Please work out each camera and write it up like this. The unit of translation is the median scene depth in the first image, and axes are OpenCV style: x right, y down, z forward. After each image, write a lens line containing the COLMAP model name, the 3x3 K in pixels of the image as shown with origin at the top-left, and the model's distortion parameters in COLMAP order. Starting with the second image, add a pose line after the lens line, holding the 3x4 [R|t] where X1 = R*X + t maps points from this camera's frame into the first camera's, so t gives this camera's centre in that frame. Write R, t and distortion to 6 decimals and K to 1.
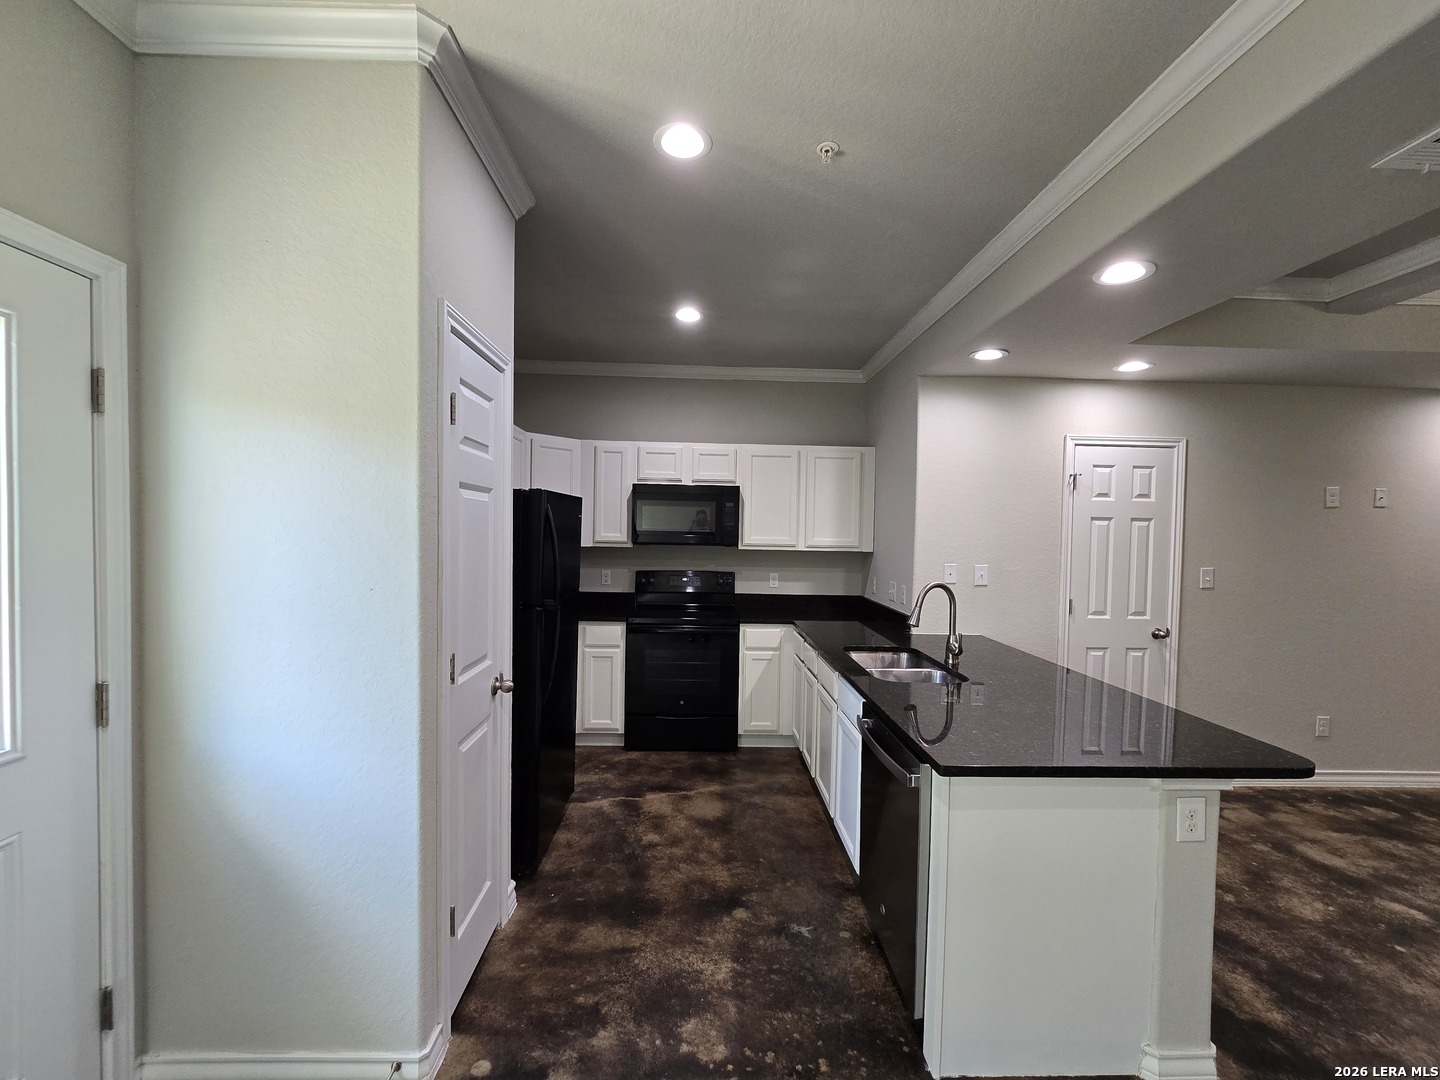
lens RADIAL K [[591.4, 0, 713.2], [0, 591.4, 548.1], [0, 0, 1]] dist [-0.005820, 0.002706]
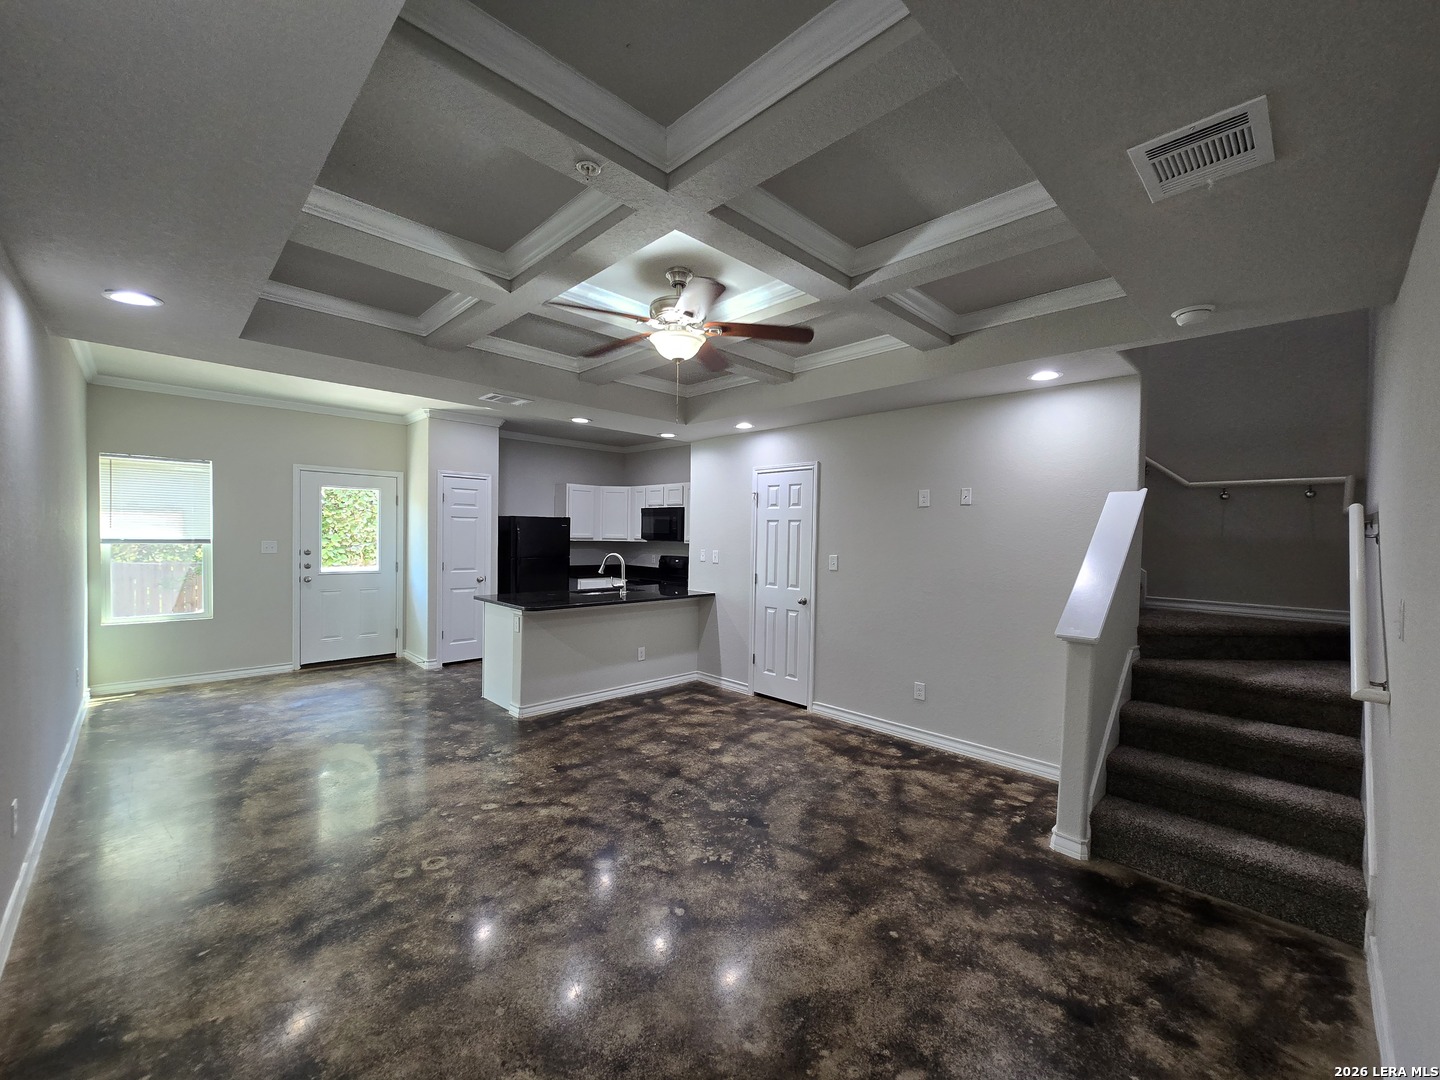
lens RADIAL K [[591.4, 0, 710.6], [0, 591.4, 548.8], [0, 0, 1]] dist [-0.005820, 0.002706]
pose [[0.669715, 0.011036, -0.742536, 1.927967], [-0.028777, 0.999524, -0.011099, 0.047943], [0.742060, 0.028801, 0.669714, -0.139357]]
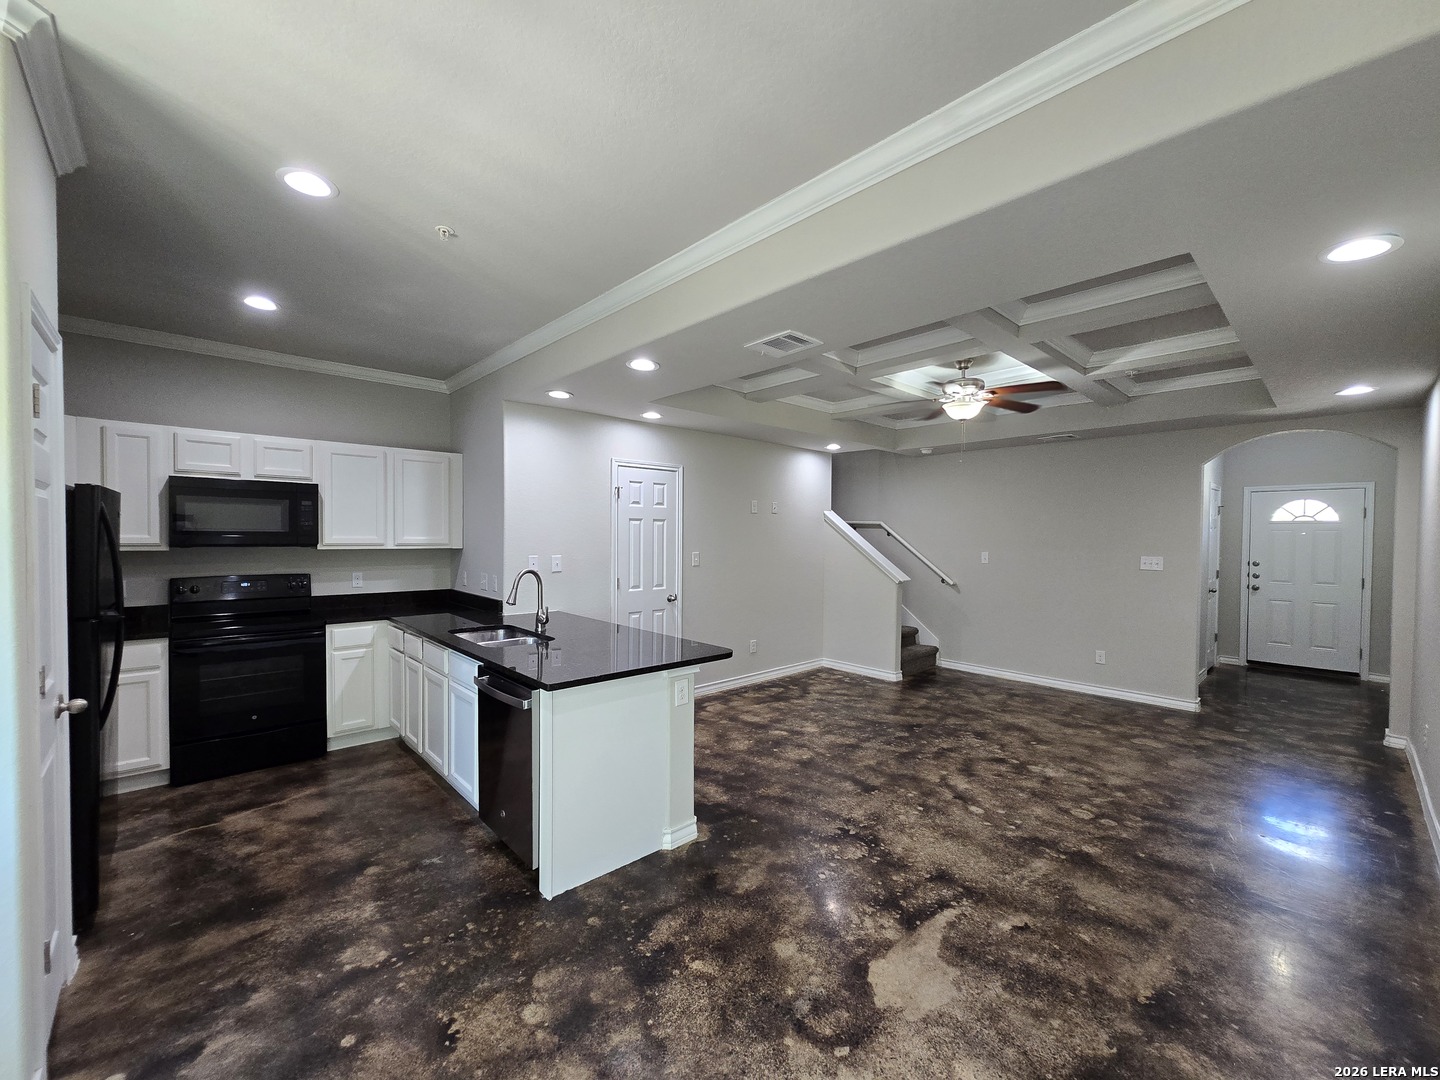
lens RADIAL K [[591.4, 0, 721.5], [0, 591.4, 546.8], [0, 0, 1]] dist [-0.005820, 0.002706]
pose [[0.751082, -0.025822, 0.659704, -0.135753], [0.024964, 0.999631, 0.010706, 0.005387], [-0.659737, 0.008428, 0.751449, -0.218232]]
